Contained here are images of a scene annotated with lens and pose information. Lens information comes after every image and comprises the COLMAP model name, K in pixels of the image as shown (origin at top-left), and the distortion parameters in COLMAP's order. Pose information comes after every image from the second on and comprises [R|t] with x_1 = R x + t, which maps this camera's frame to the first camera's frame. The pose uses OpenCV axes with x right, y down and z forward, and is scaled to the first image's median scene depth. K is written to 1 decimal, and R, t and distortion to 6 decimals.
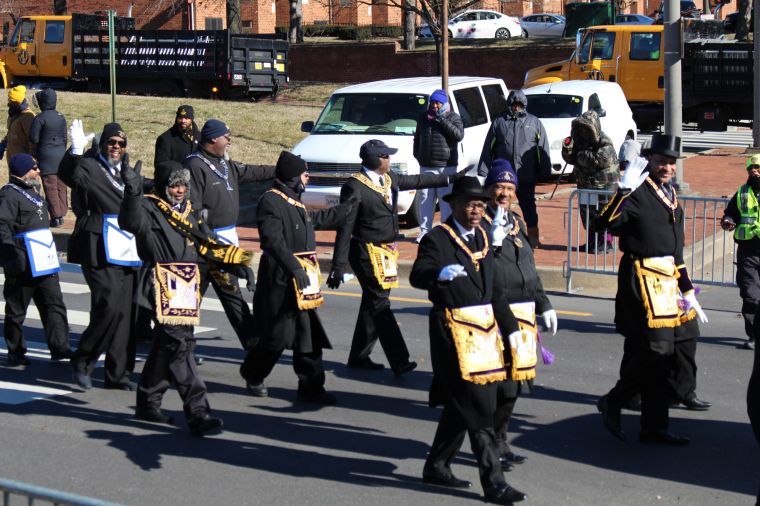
lens RADIAL K [[1809.0, 0, 376.5], [0, 1809.0, 258.7], [0, 0, 1]] dist [0.033223, 0.000000]
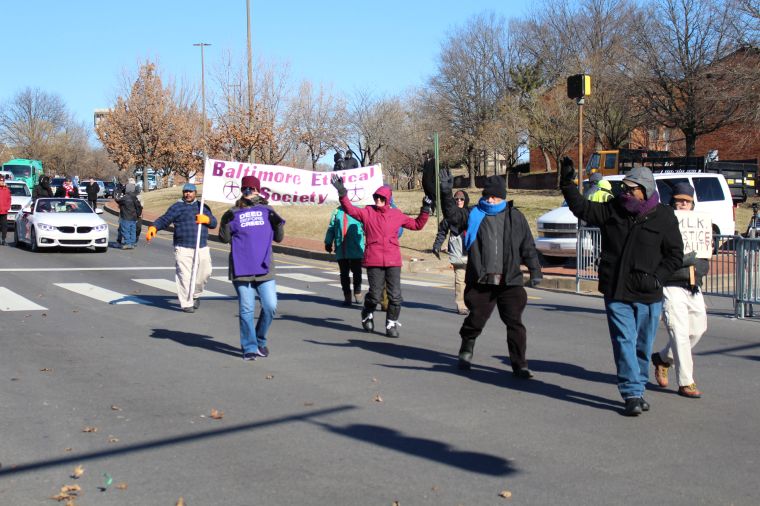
lens RADIAL K [[1335.7, 0, 369.7], [0, 1335.7, 240.1], [0, 0, 1]] dist [-0.021398, 0.000000]
pose [[0.856205, 0.015960, -0.516389, 0.239083], [-0.058391, 0.996108, -0.066029, 0.026239], [0.513325, 0.086686, 0.853805, -0.042497]]
